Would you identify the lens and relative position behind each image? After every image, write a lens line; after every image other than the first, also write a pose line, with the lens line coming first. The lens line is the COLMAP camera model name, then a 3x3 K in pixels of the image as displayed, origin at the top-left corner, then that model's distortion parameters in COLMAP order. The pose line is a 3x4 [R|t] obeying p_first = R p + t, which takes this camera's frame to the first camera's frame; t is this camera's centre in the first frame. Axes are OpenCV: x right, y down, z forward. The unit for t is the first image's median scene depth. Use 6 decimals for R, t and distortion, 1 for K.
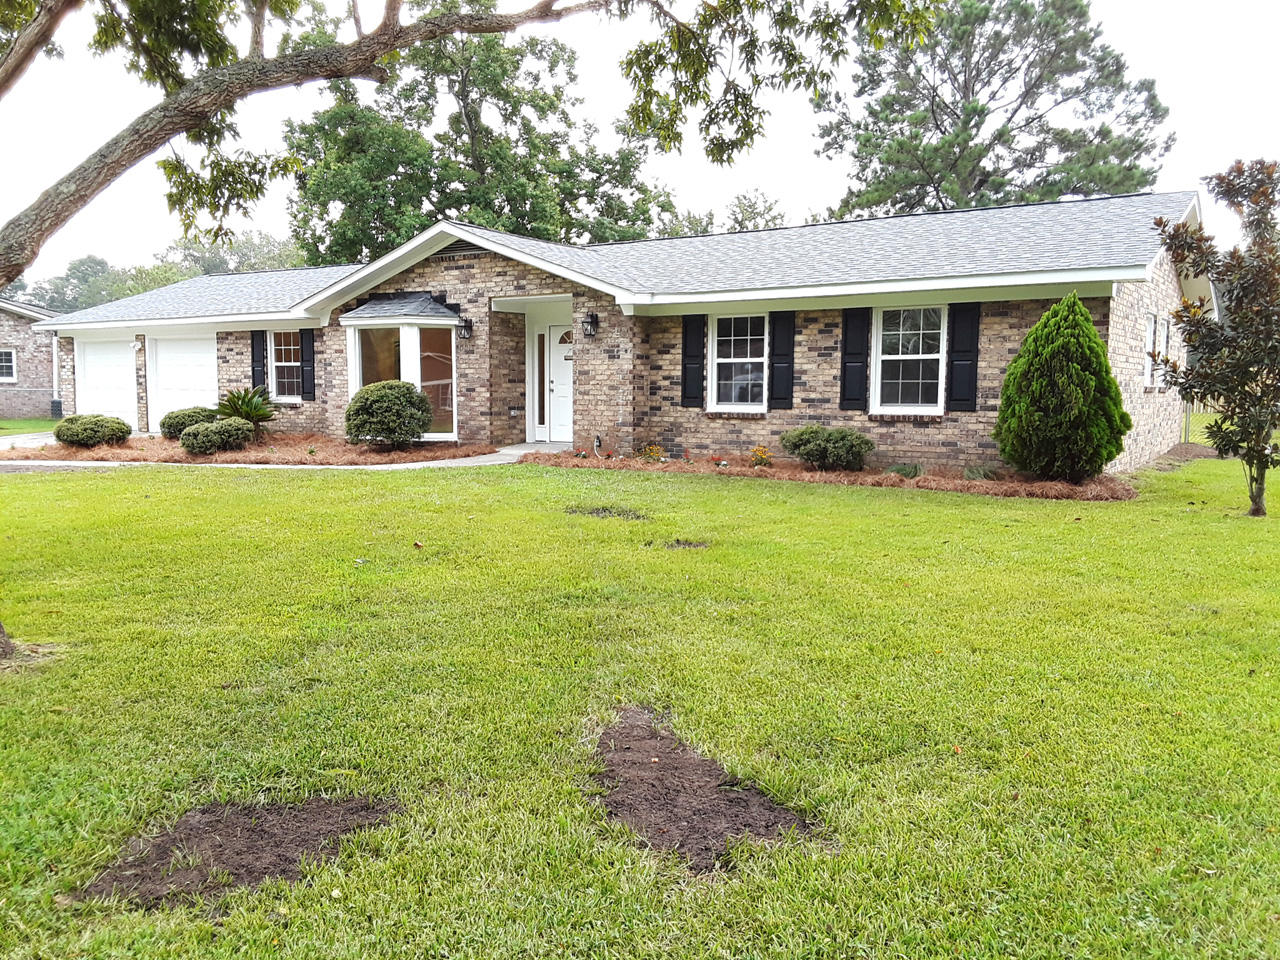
lens RADIAL K [[1035.9, 0, 651.6], [0, 1035.9, 479.9], [0, 0, 1]] dist [0.116618, -0.195150]
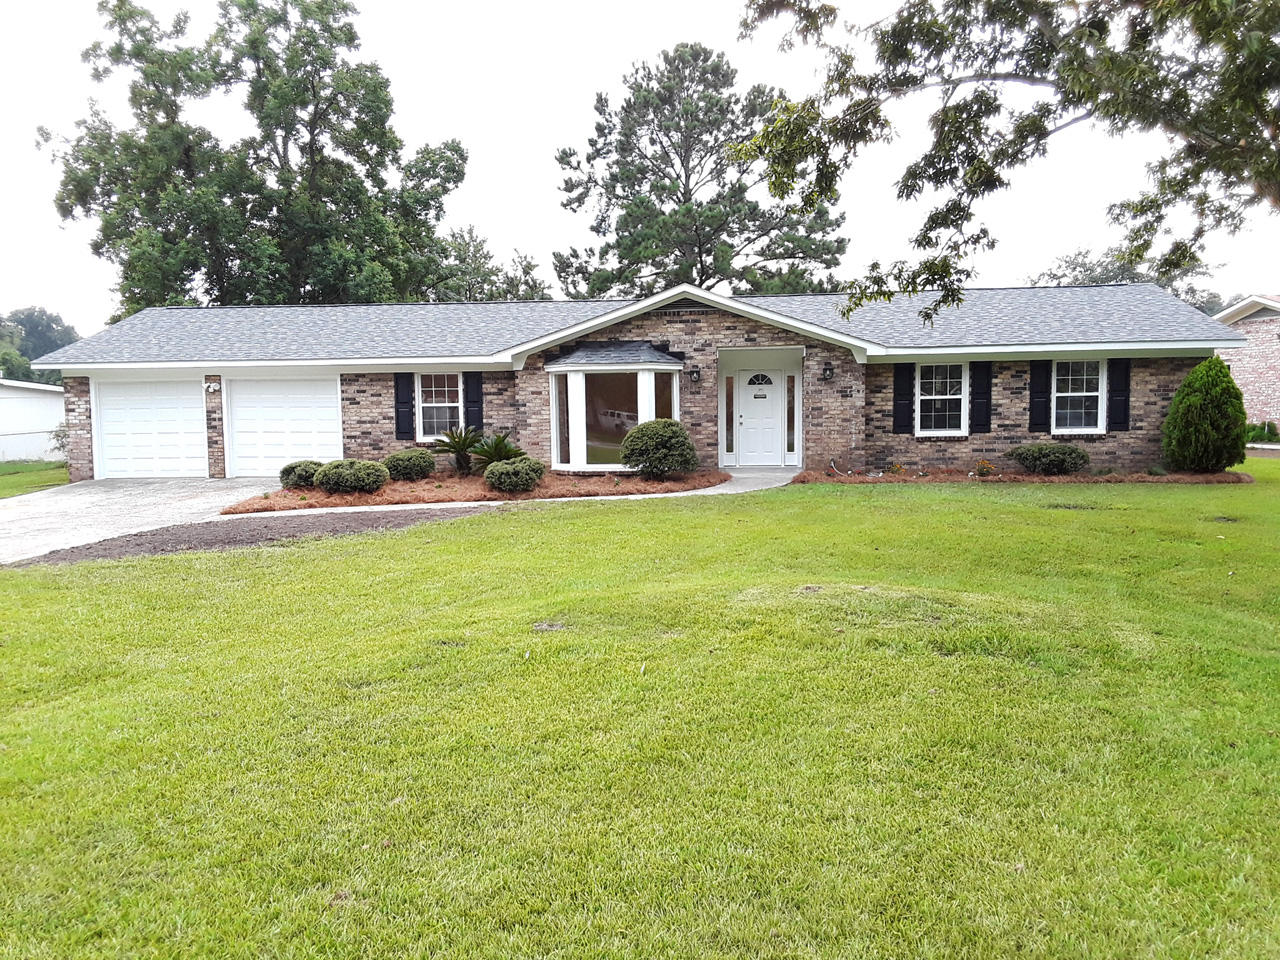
lens RADIAL K [[1035.9, 0, 640.9], [0, 1035.9, 476.1], [0, 0, 1]] dist [0.116618, -0.195150]
pose [[0.886938, -0.045618, 0.459631, -0.805183], [0.059145, 0.998136, -0.015066, -0.015403], [-0.458087, 0.040548, 0.887982, -0.009820]]
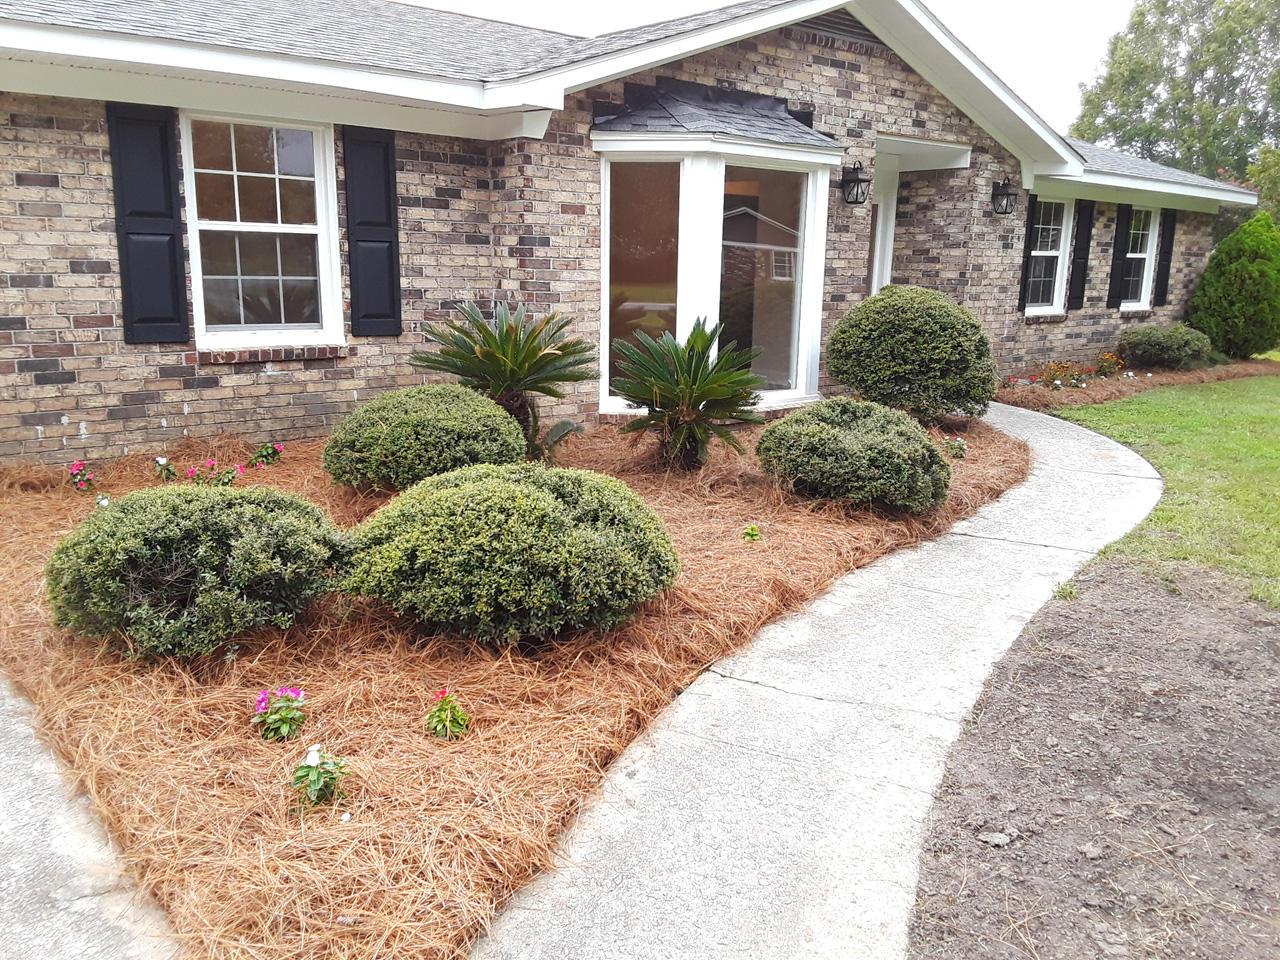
lens RADIAL K [[1035.9, 0, 633.4], [0, 1035.9, 491.2], [0, 0, 1]] dist [0.116618, -0.195150]
pose [[0.279950, -0.206188, 0.937611, -0.791752], [0.070894, 0.978437, 0.193998, -0.106168], [-0.957393, 0.012161, 0.288531, 0.987250]]
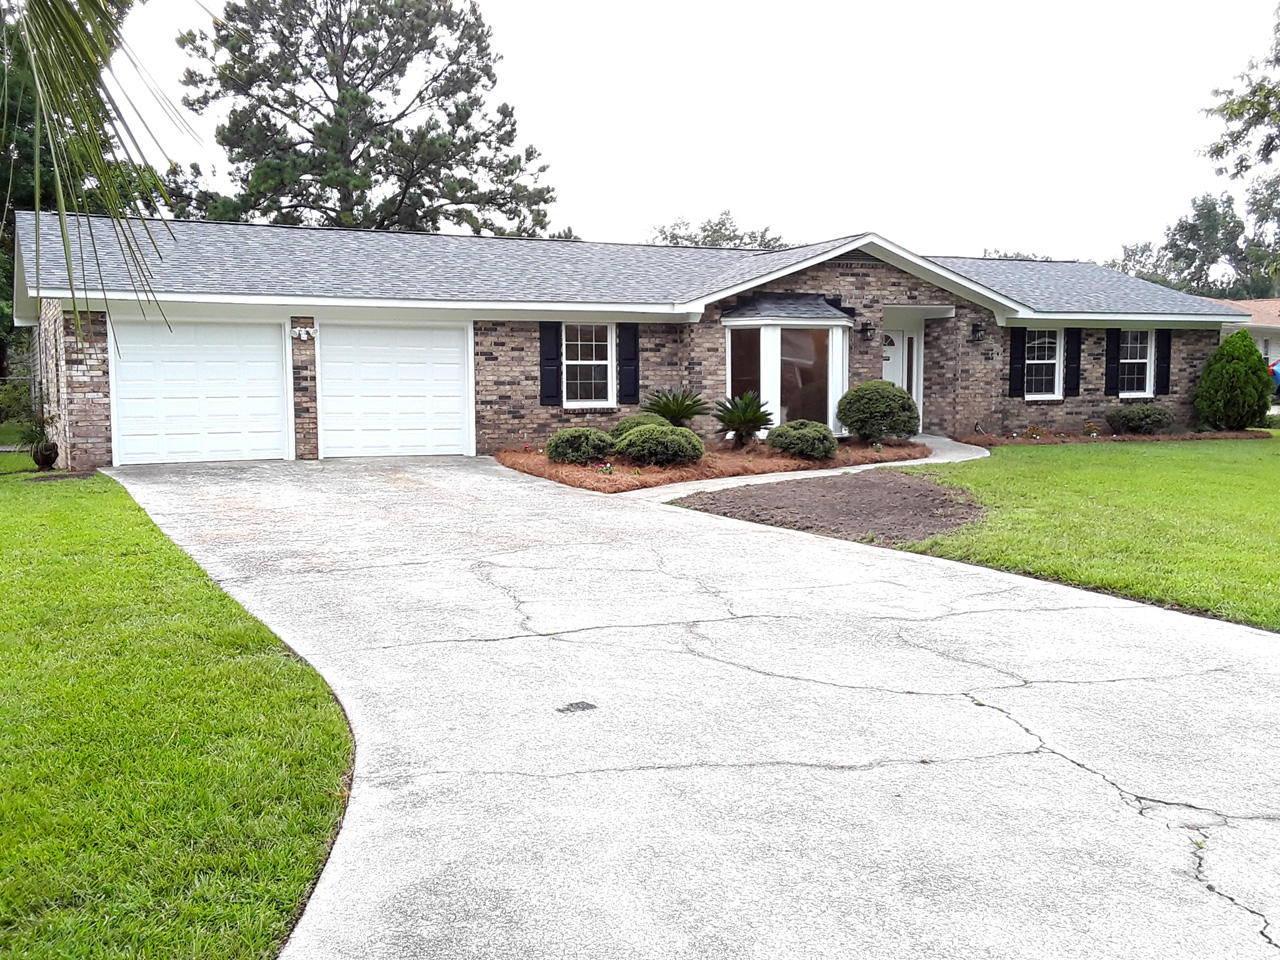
lens RADIAL K [[1259.8, 0, 627.7], [0, 1259.8, 480.8], [0, 0, 1]] dist [0.074295, 0.000000]
pose [[0.513612, -0.073915, 0.854833, -1.500818], [0.087423, 0.995606, 0.033561, -0.057940], [-0.853557, 0.057494, 0.517817, 0.557231]]
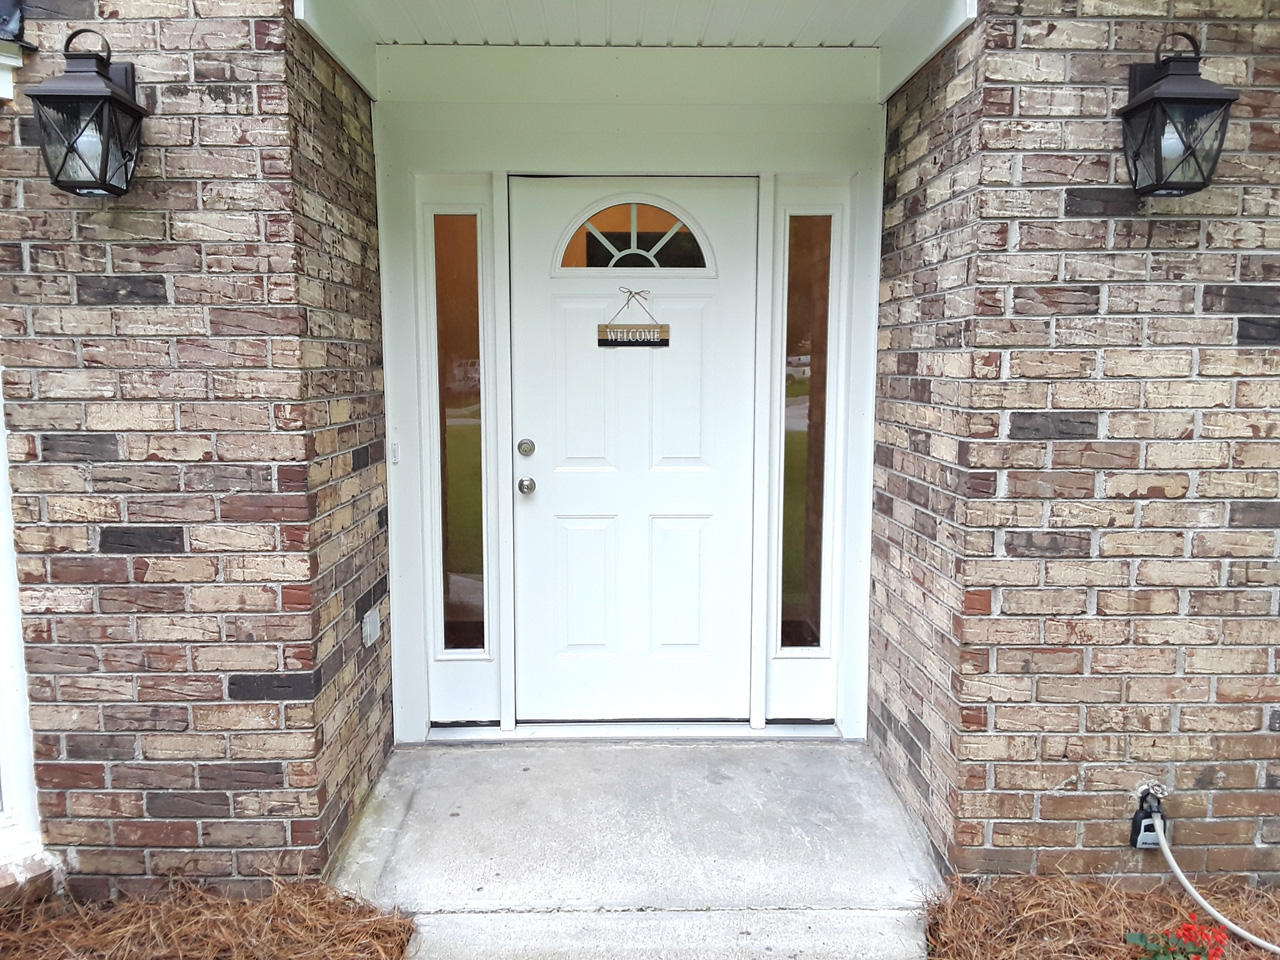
lens RADIAL K [[1035.9, 0, 637.3], [0, 1035.9, 485.7], [0, 0, 1]] dist [0.116618, -0.195150]
pose [[0.832189, -0.070778, 0.549957, -0.206775], [0.055698, 0.997474, 0.044090, -0.101595], [-0.551688, -0.006060, 0.834028, 0.868493]]
